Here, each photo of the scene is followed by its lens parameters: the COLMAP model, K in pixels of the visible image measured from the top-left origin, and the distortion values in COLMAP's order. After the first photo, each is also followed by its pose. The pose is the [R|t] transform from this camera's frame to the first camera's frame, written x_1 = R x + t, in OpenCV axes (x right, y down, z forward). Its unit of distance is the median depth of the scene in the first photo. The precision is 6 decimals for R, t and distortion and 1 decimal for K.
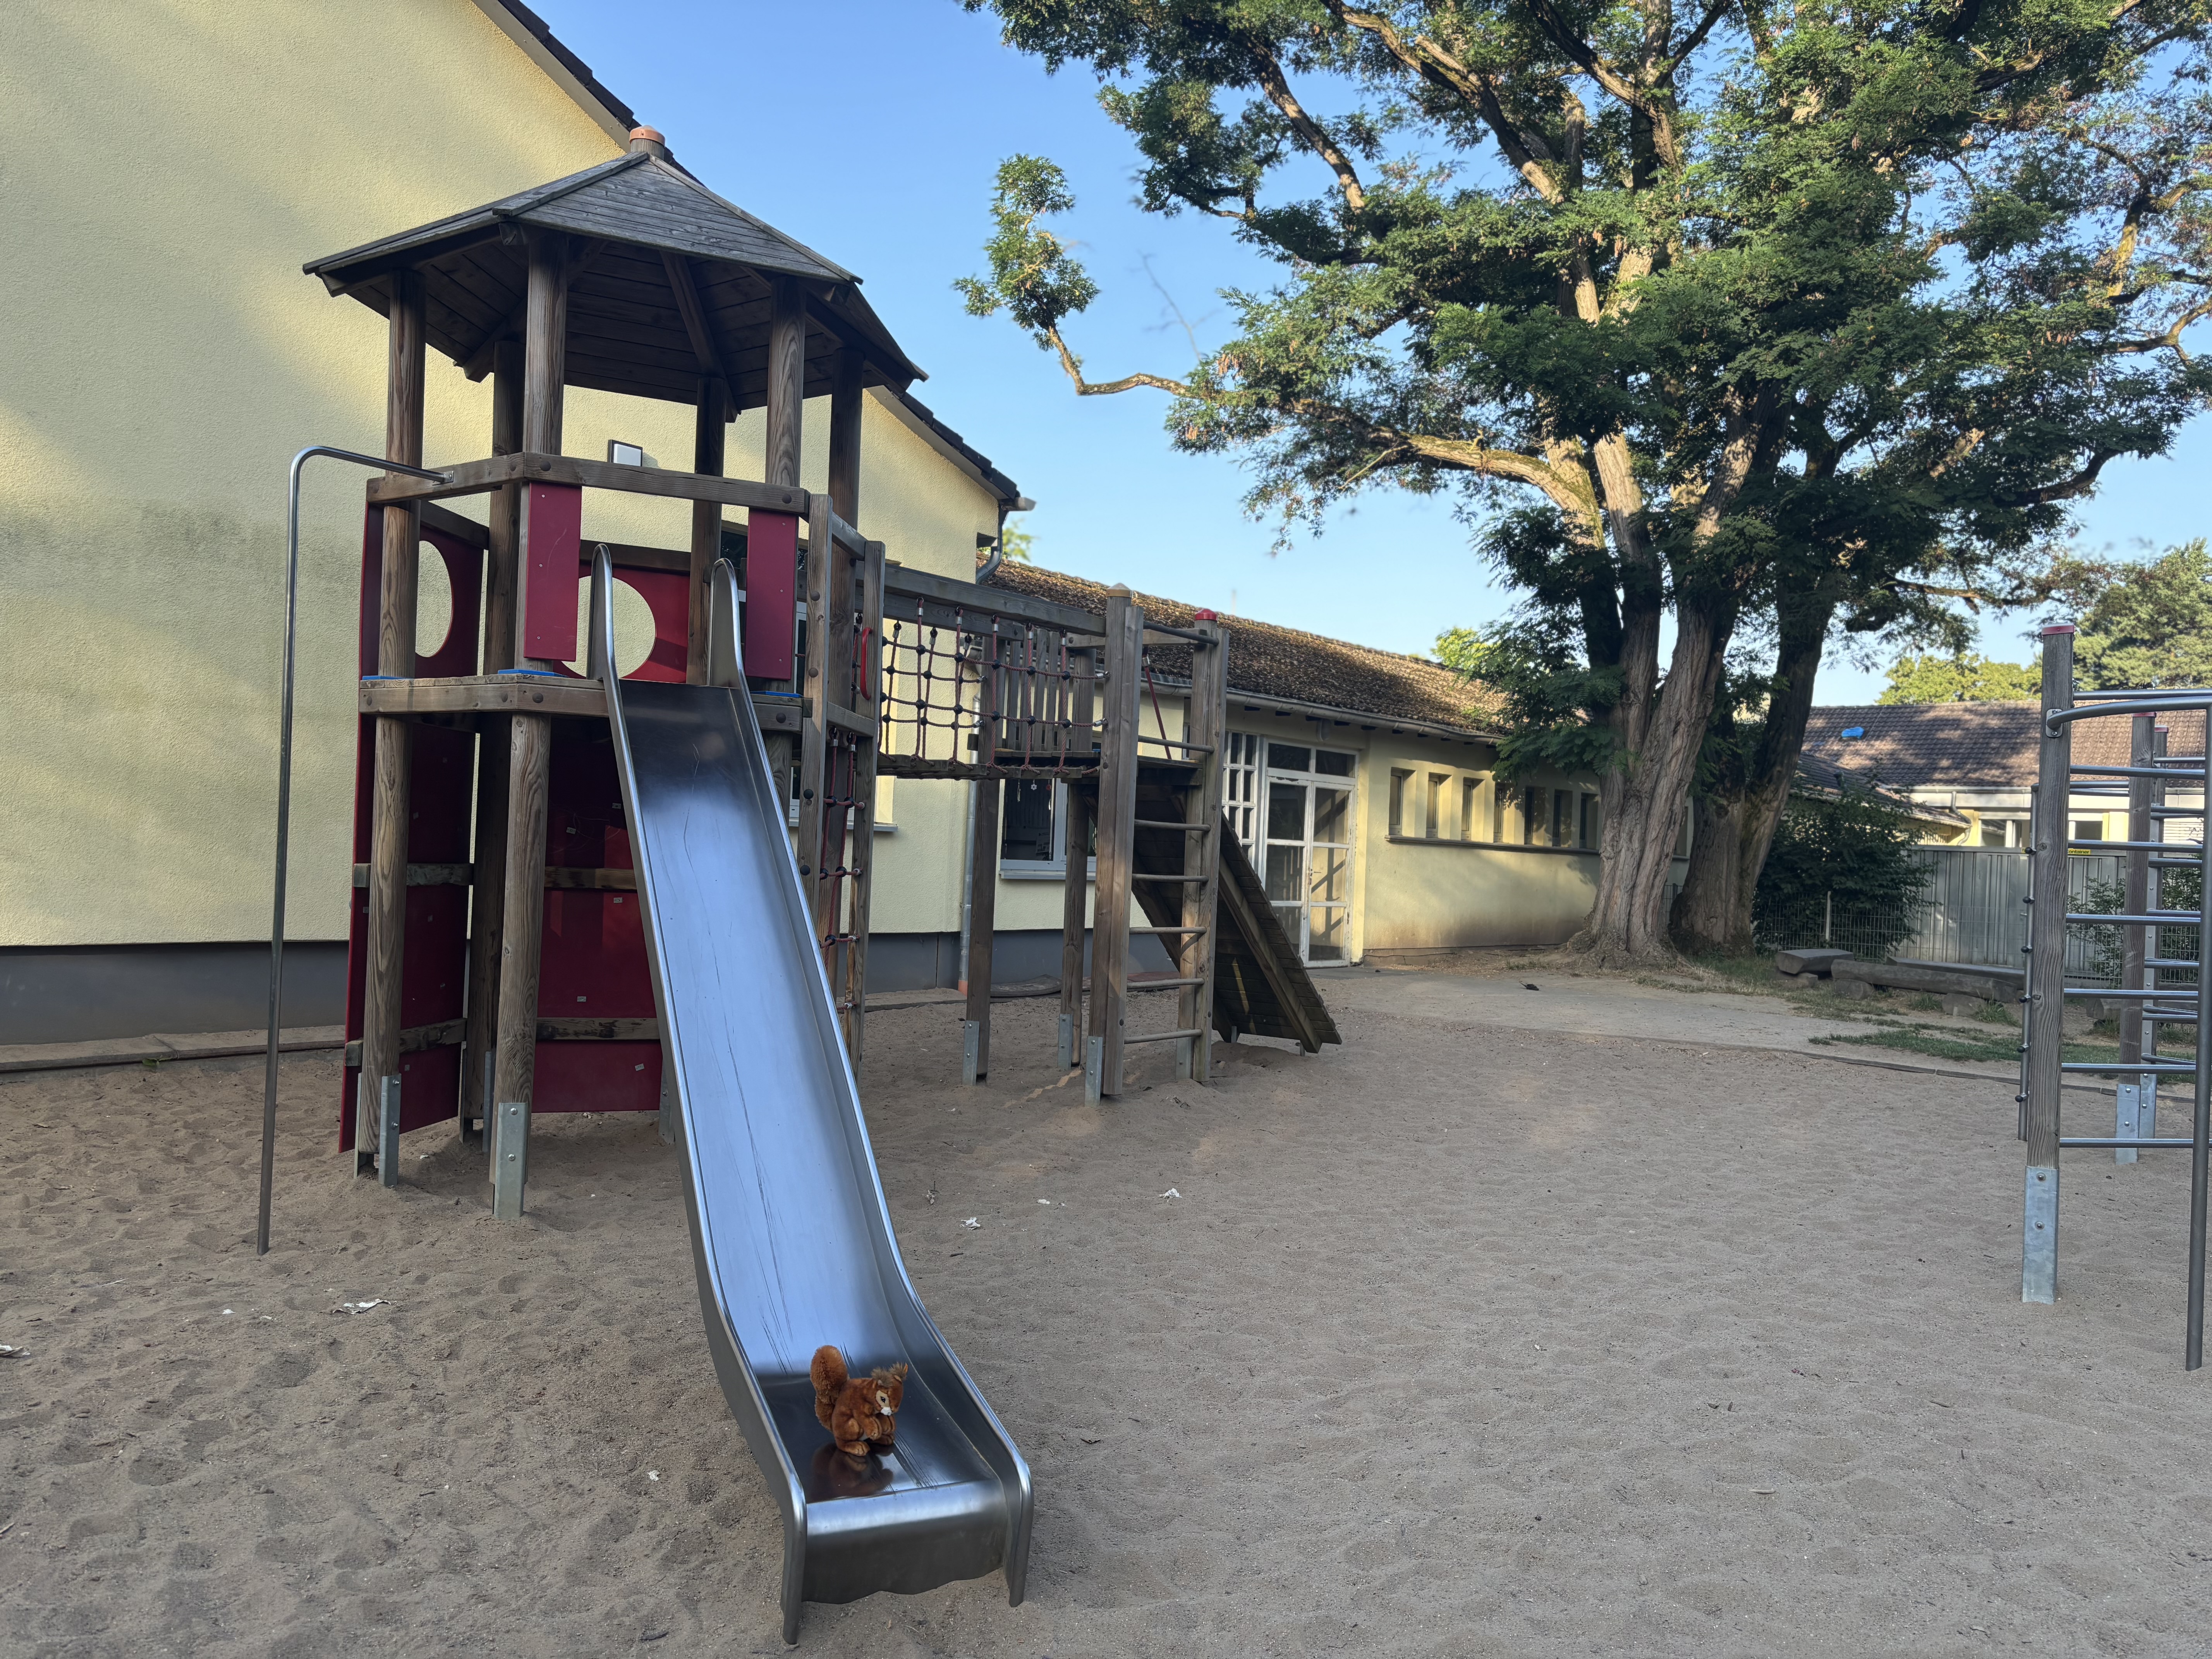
lens RADIAL K [[1665.0, 0, 1109.5], [0, 1665.0, 832.0], [0, 0, 1]] dist [0.069575, -0.028201]
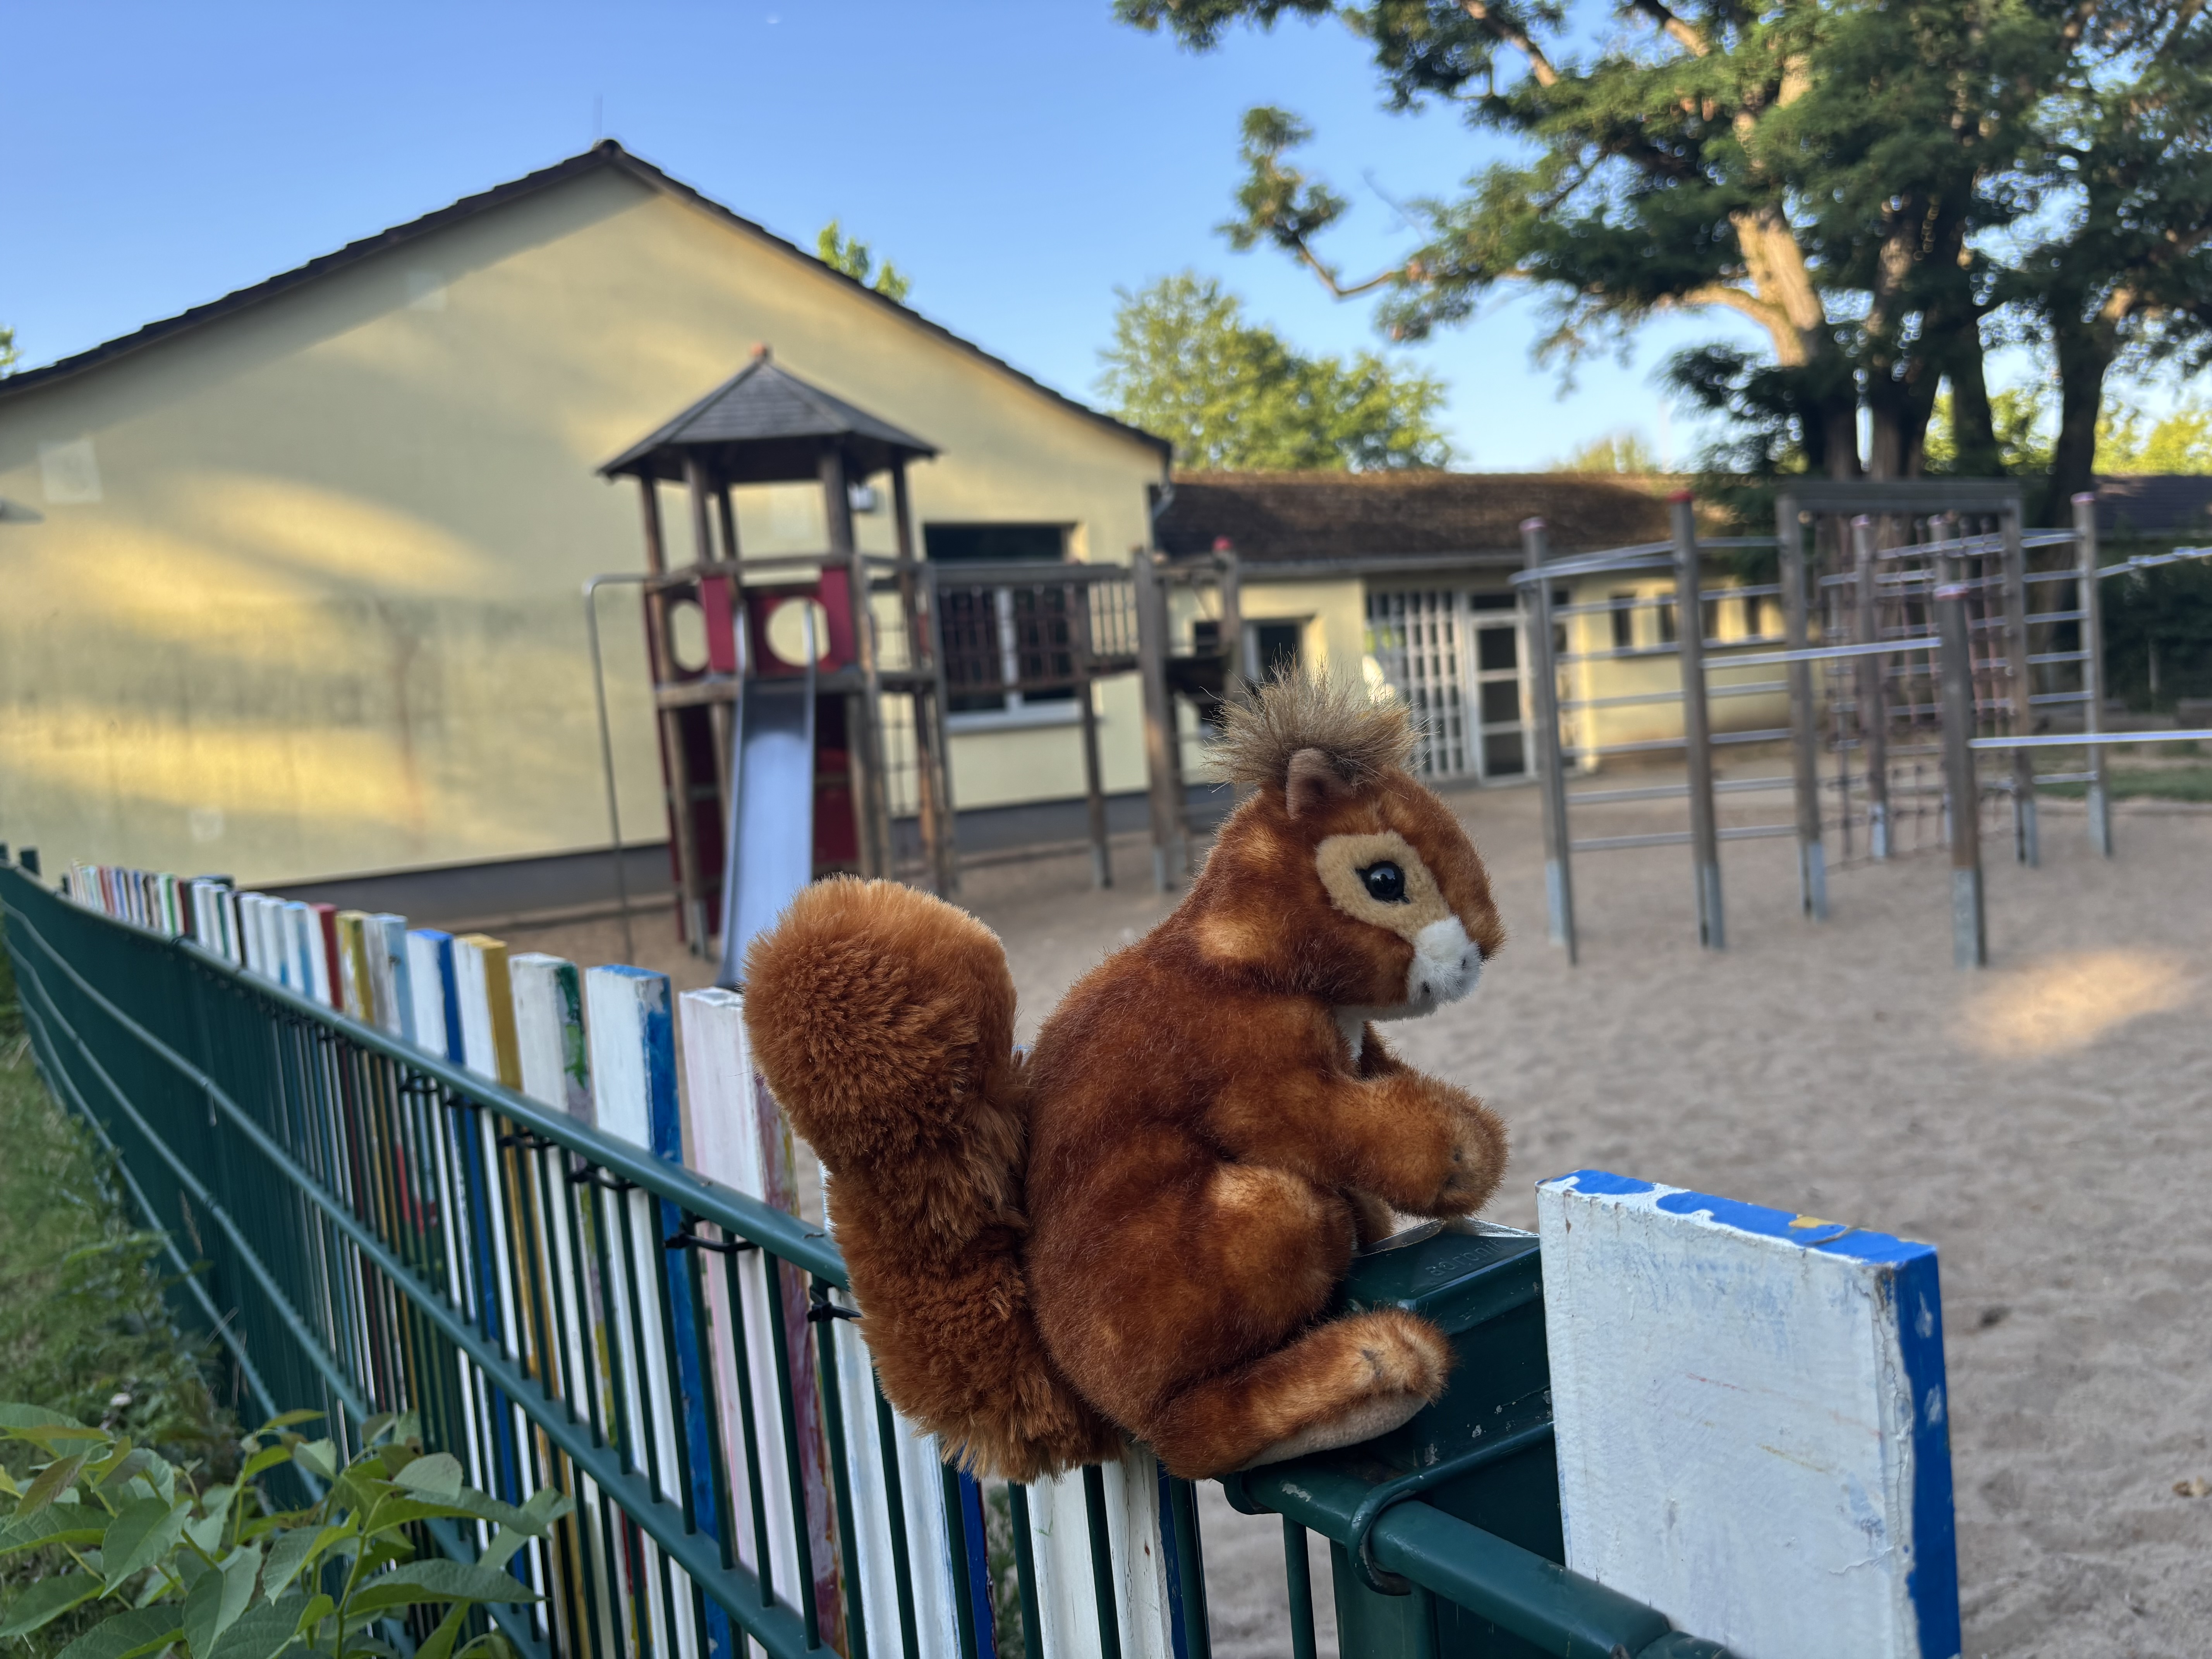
lens RADIAL K [[1727.2, 0, 1106.8], [0, 1727.2, 833.8], [0, 0, 1]] dist [0.014495, 0.002655]
pose [[0.932643, -0.098134, -0.347198, 0.234438], [0.128650, 0.989498, 0.065901, 0.001321], [0.337085, -0.106129, 0.935473, -0.218049]]
